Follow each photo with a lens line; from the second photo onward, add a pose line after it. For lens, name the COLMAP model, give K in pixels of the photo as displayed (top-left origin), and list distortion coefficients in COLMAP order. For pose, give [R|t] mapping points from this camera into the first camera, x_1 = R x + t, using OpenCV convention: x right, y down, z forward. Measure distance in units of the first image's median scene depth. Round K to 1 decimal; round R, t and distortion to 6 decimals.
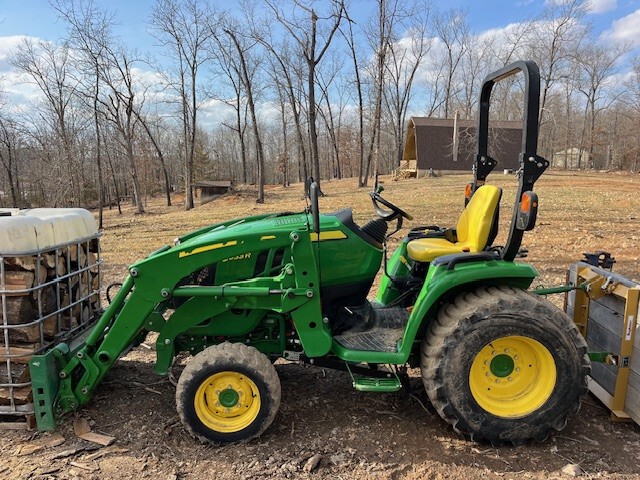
lens RADIAL K [[490.6, 0, 320.0], [0, 490.6, 240.0], [0, 0, 1]] dist [0.068312, -0.085143]
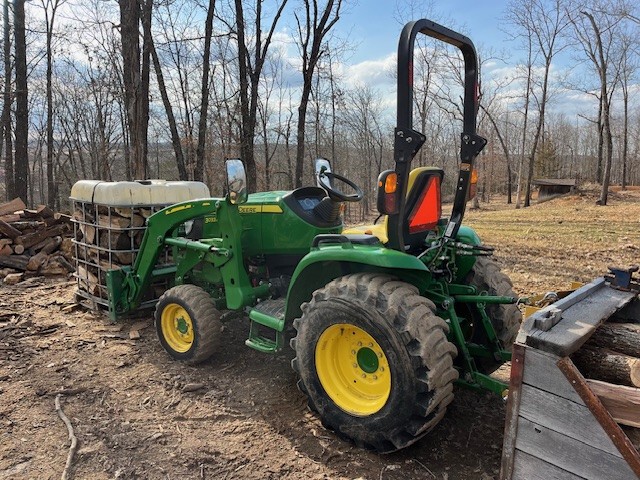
lens RADIAL K [[490.6, 0, 320.0], [0, 490.6, 240.0], [0, 0, 1]] dist [0.068312, -0.085143]
pose [[0.747332, 0.107022, -0.655775, 0.894459], [-0.105118, 0.993557, 0.042353, 0.002669], [0.656083, 0.037282, 0.753768, 0.248028]]
